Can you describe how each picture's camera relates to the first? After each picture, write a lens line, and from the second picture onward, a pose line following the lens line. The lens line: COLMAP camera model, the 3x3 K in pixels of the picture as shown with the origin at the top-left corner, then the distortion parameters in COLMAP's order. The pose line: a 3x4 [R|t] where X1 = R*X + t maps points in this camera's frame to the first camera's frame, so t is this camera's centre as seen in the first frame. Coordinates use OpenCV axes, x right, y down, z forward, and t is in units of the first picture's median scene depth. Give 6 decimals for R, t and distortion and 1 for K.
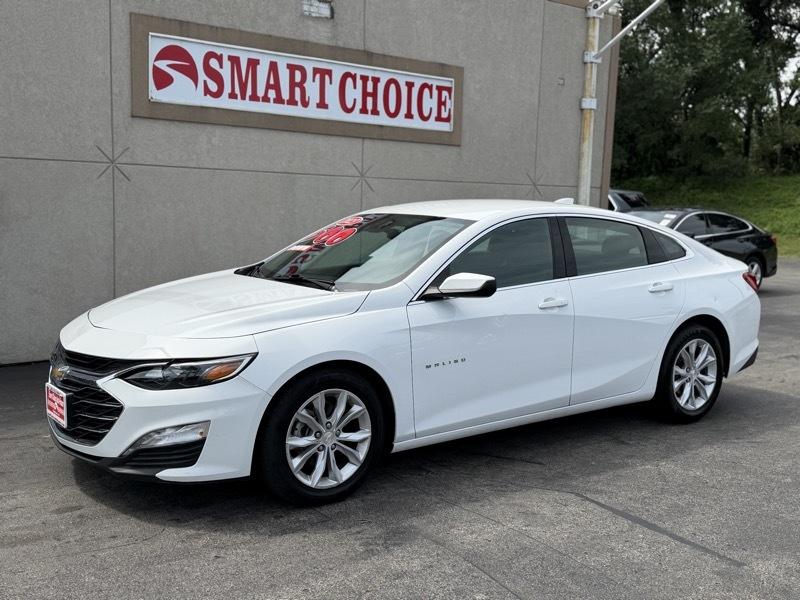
lens RADIAL K [[868.5, 0, 400.5], [0, 868.5, 298.8], [0, 0, 1]] dist [0.153912, -0.343618]
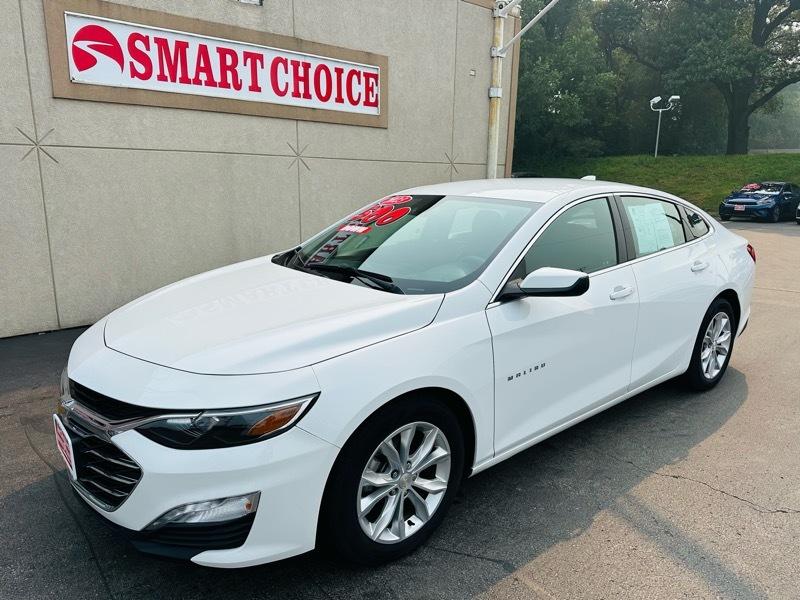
lens RADIAL K [[571.0, 0, 402.5], [0, 571.0, 304.3], [0, 0, 1]] dist [0.004181, -0.010630]
pose [[0.997823, -0.026997, 0.060178, 0.043113], [0.020175, 0.993591, 0.111218, -0.032250], [-0.062795, -0.109762, 0.991972, 0.266867]]
